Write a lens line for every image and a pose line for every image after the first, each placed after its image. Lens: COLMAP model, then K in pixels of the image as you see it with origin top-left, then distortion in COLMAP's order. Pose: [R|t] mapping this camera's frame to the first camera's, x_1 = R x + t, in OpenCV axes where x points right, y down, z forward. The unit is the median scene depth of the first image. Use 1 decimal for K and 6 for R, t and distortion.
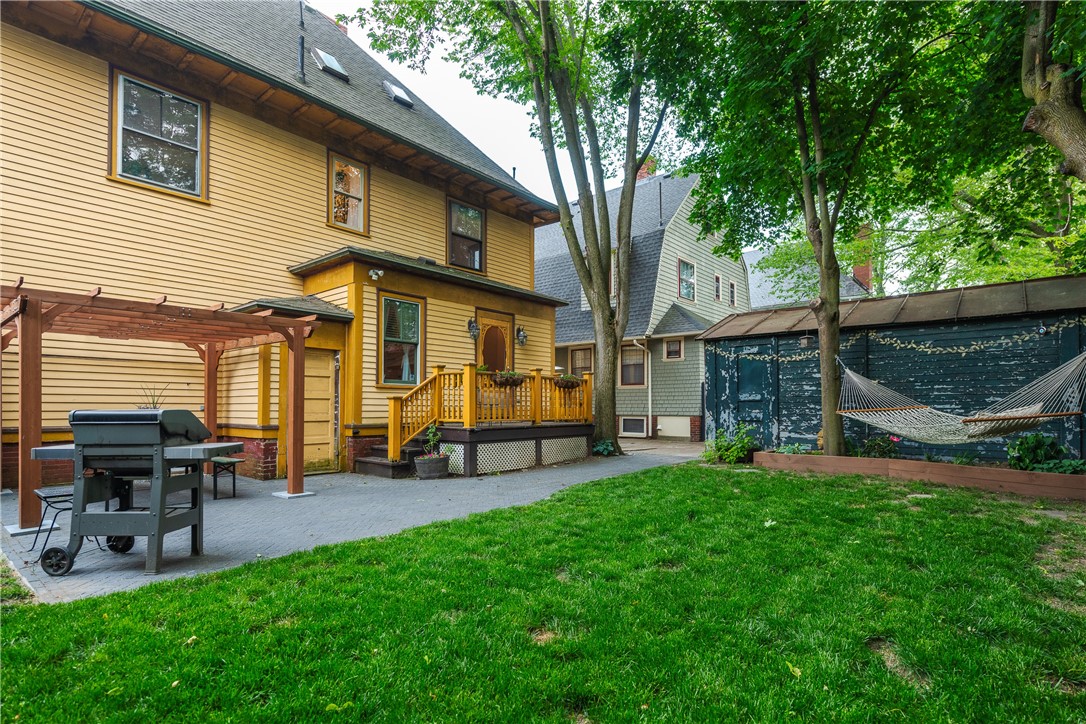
lens RADIAL K [[552.7, 0, 534.0], [0, 552.7, 394.1], [0, 0, 1]] dist [0.007659, 0.000456]
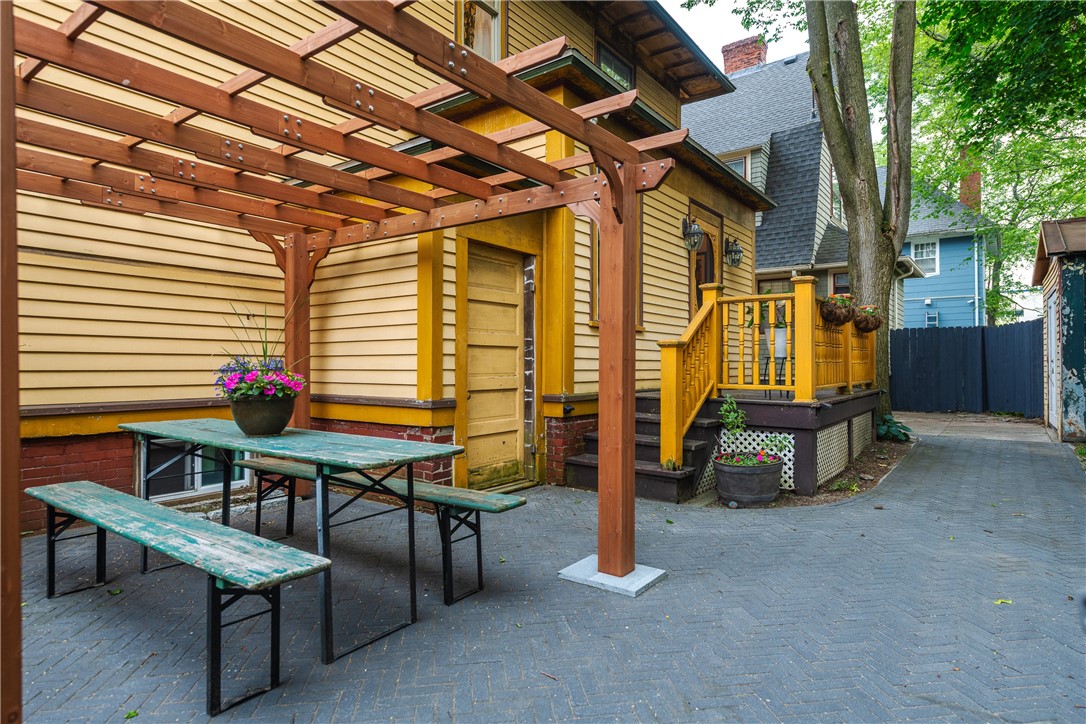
lens RADIAL K [[609.9, 0, 543.4], [0, 609.9, 363.4], [0, 0, 1]] dist [0.007189, 0.000873]
pose [[0.997506, -0.000006, 0.070586, -0.386196], [-0.001654, 0.999723, 0.023468, 0.010401], [-0.070566, -0.023527, 0.997230, 0.415938]]
